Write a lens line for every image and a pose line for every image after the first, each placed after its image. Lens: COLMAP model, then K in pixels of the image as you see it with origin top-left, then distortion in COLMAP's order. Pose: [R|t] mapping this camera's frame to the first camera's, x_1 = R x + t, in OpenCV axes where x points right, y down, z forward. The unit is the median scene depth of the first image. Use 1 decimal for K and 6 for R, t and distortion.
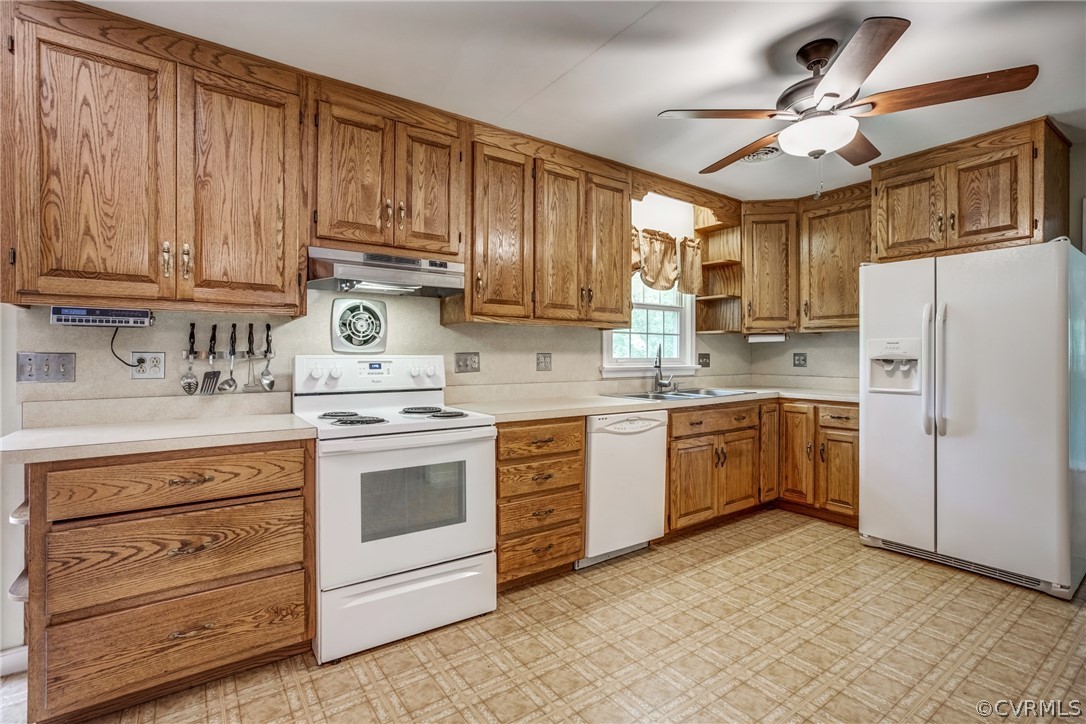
lens RADIAL K [[496.5, 0, 541.6], [0, 496.5, 360.8], [0, 0, 1]] dist [0.001217, -0.000042]
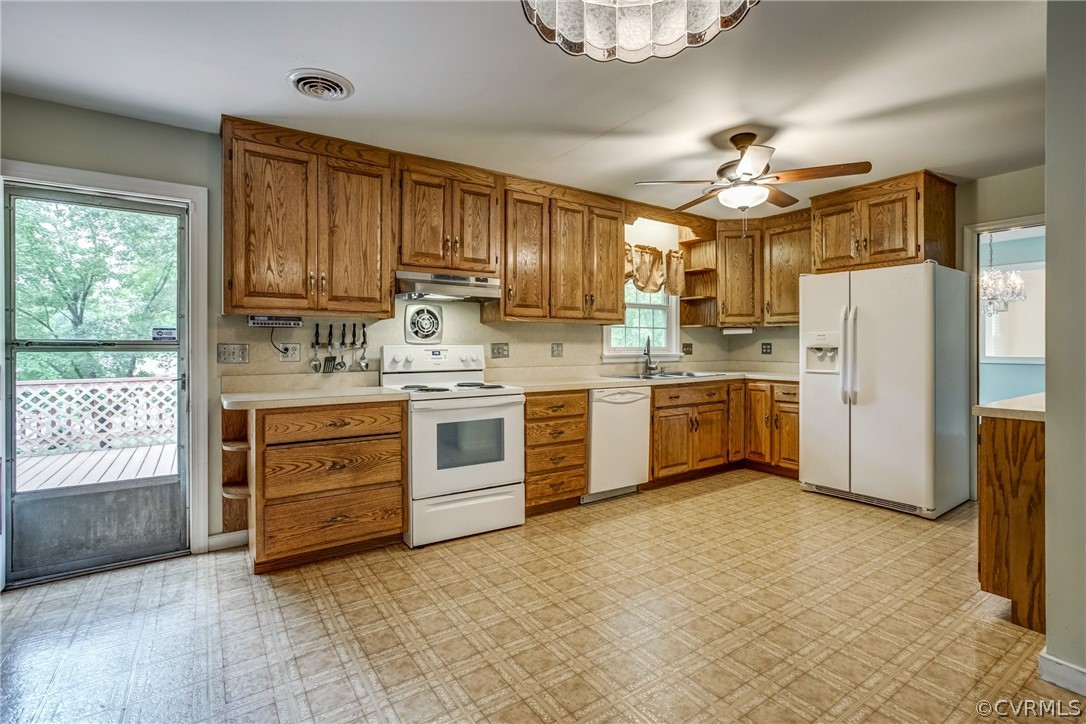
lens RADIAL K [[504.4, 0, 541.3], [0, 504.4, 353.3], [0, 0, 1]] dist [-0.024387, 0.008625]
pose [[0.999793, -0.001660, -0.020258, -0.012648], [0.001755, 0.999988, 0.004654, 0.005202], [0.020250, -0.004688, 0.999784, -0.411902]]
